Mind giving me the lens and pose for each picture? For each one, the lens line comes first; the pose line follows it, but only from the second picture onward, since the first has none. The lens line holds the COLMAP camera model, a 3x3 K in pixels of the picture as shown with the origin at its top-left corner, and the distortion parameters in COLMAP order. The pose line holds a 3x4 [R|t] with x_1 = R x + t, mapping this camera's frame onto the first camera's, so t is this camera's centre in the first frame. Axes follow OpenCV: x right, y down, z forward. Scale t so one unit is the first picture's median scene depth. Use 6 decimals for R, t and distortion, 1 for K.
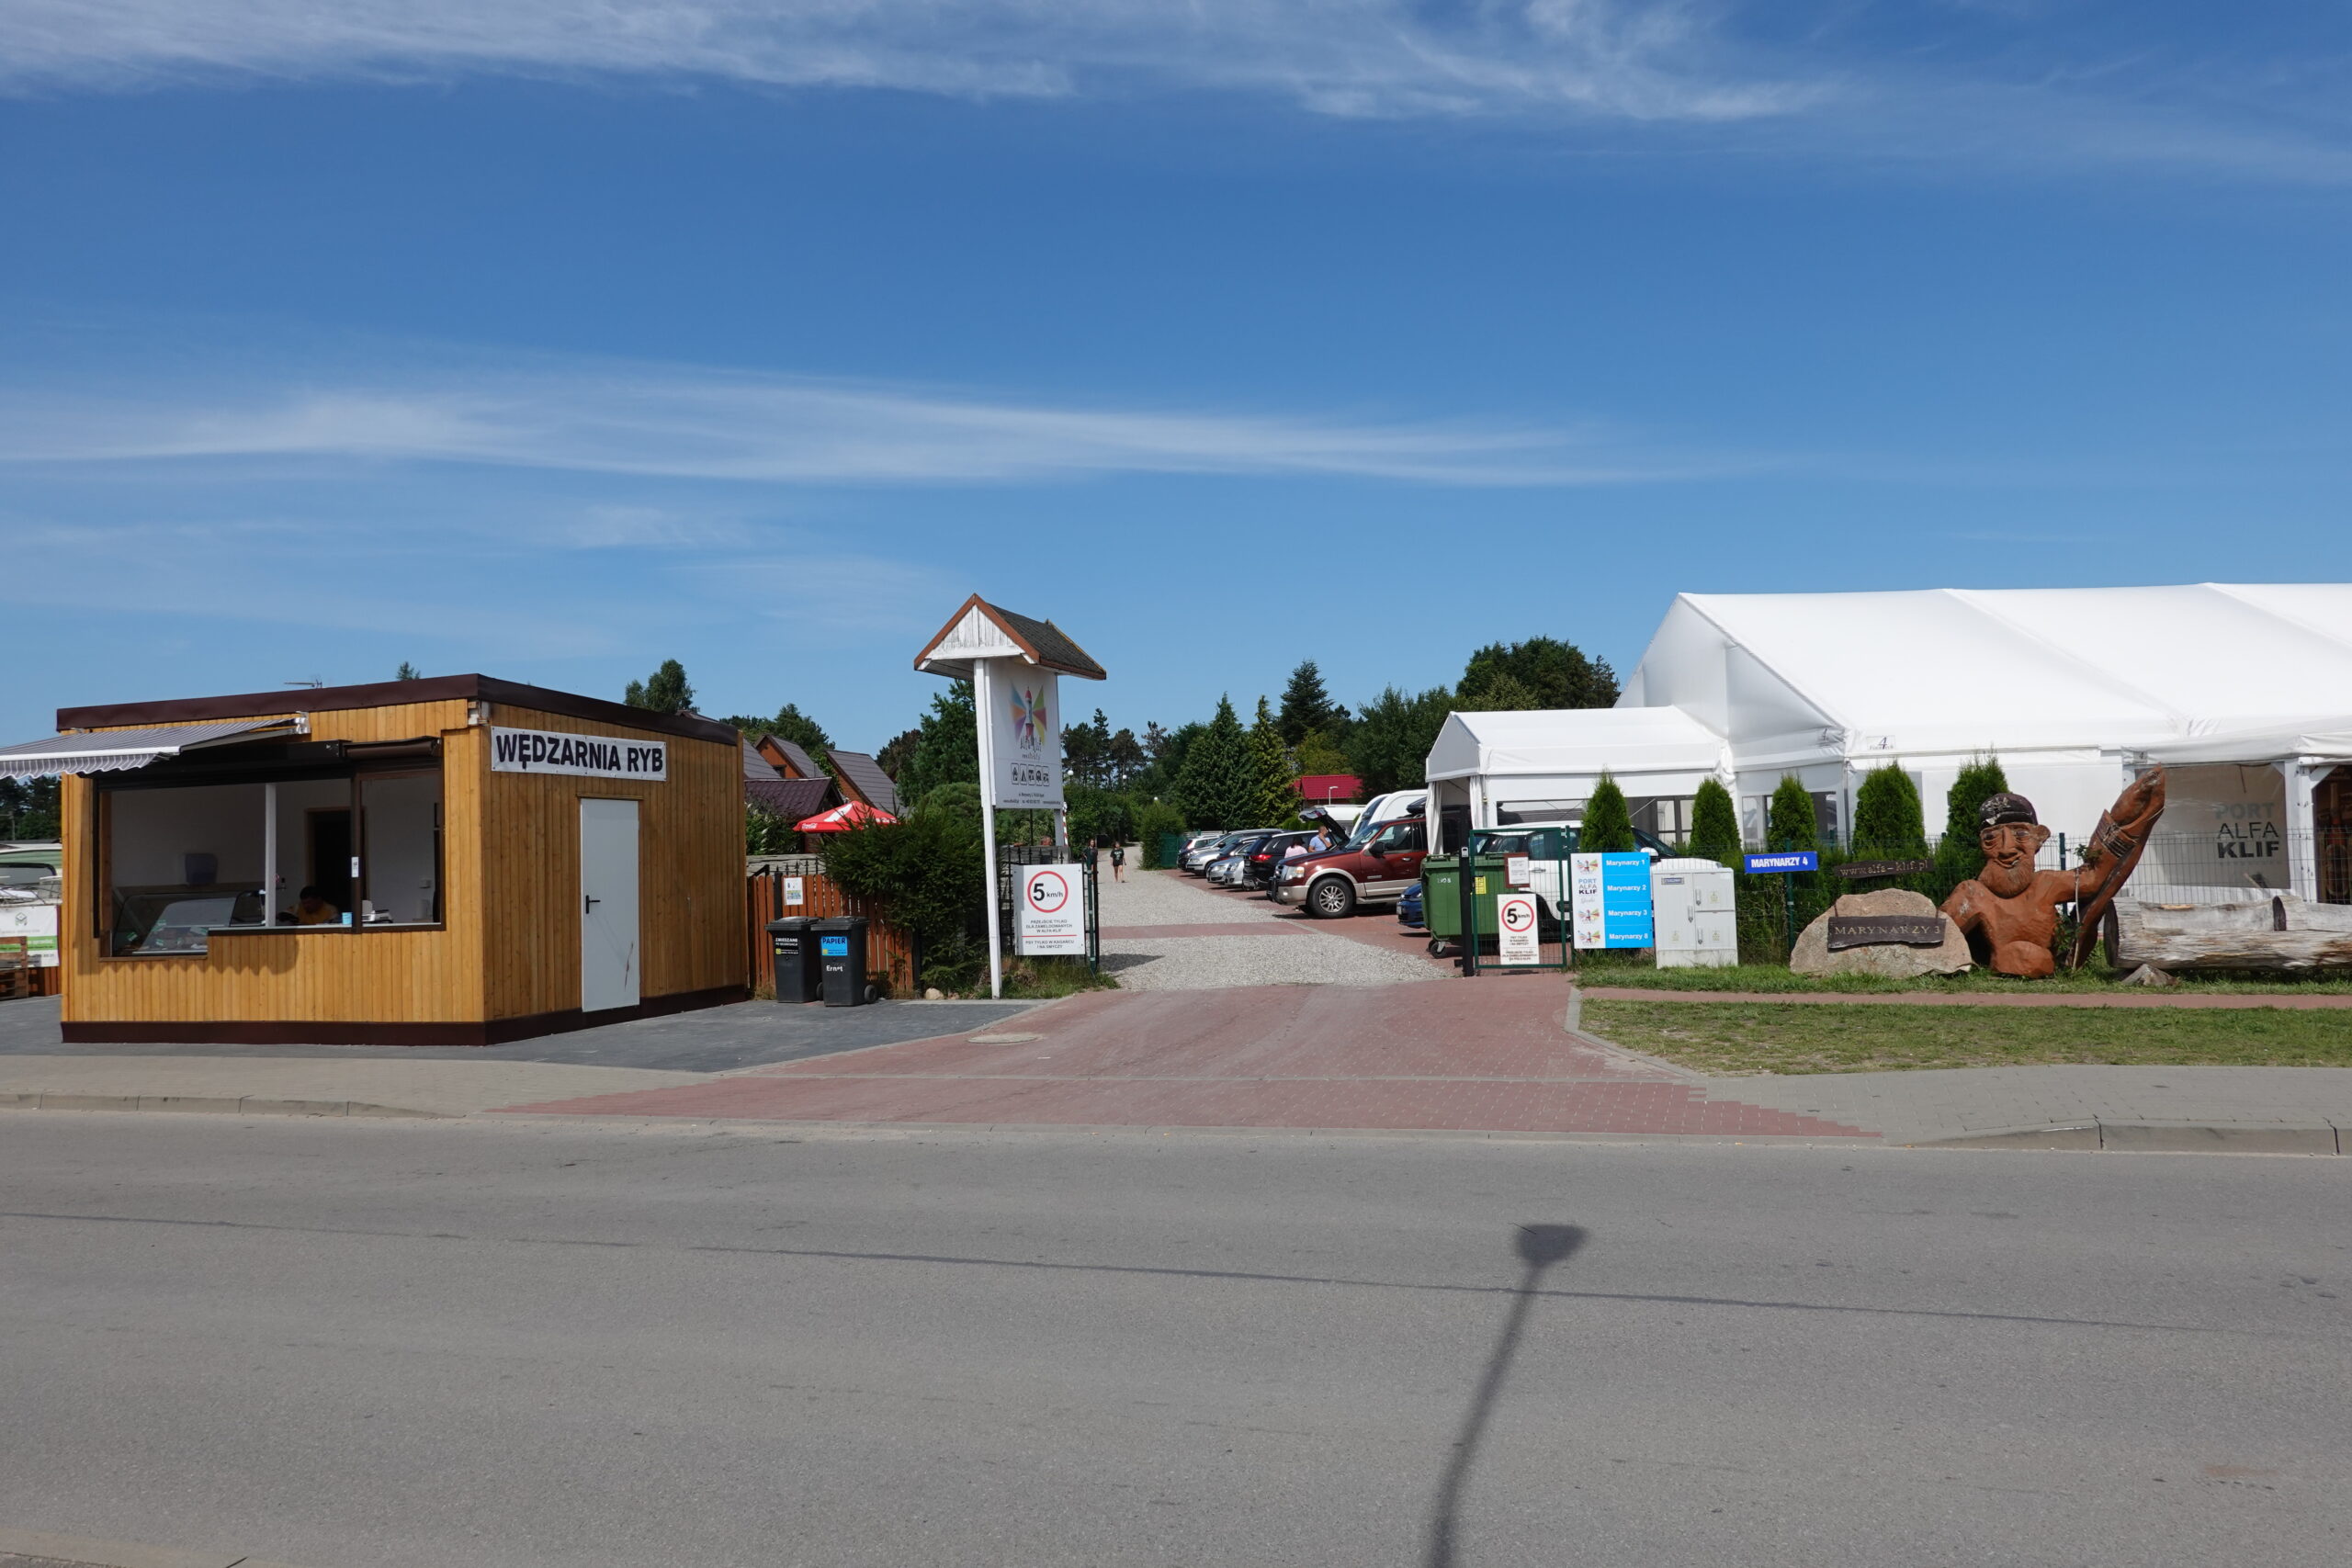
lens RADIAL K [[1662.4, 0, 1176.0], [0, 1662.4, 784.0], [0, 0, 1]] dist [0.001609, 0.002577]
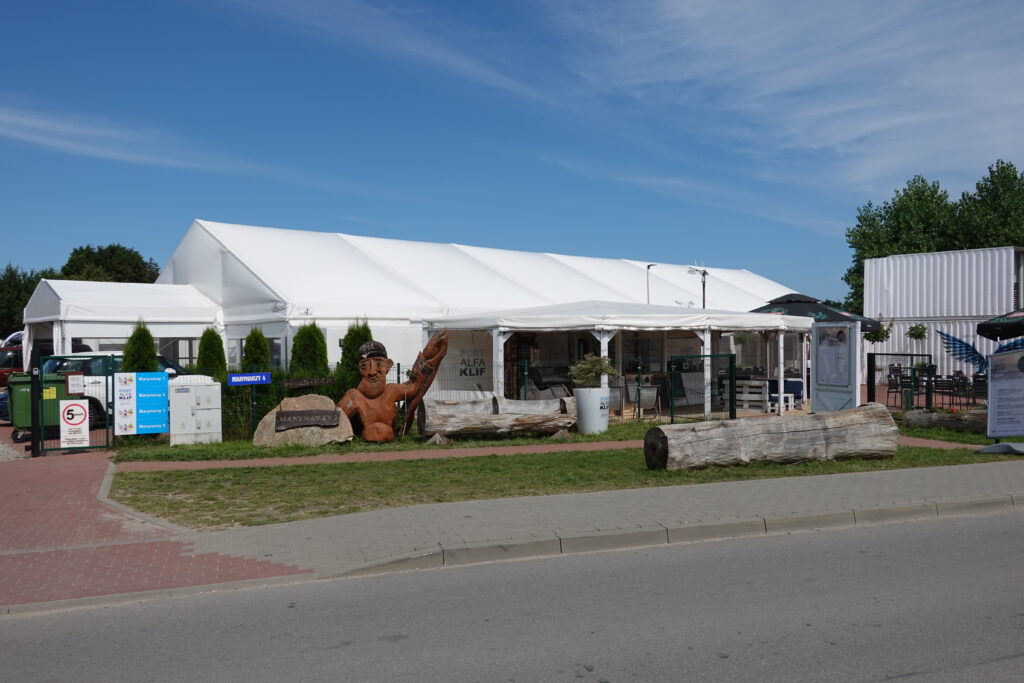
lens RADIAL K [[851.1, 0, 512.0], [0, 851.1, 341.5], [0, 0, 1]] dist [0.001294, -0.003124]
pose [[0.796348, 0.027292, 0.604223, 0.055834], [-0.033275, 0.999445, -0.001289, 0.002109], [-0.603923, -0.019079, 0.796814, 0.159999]]
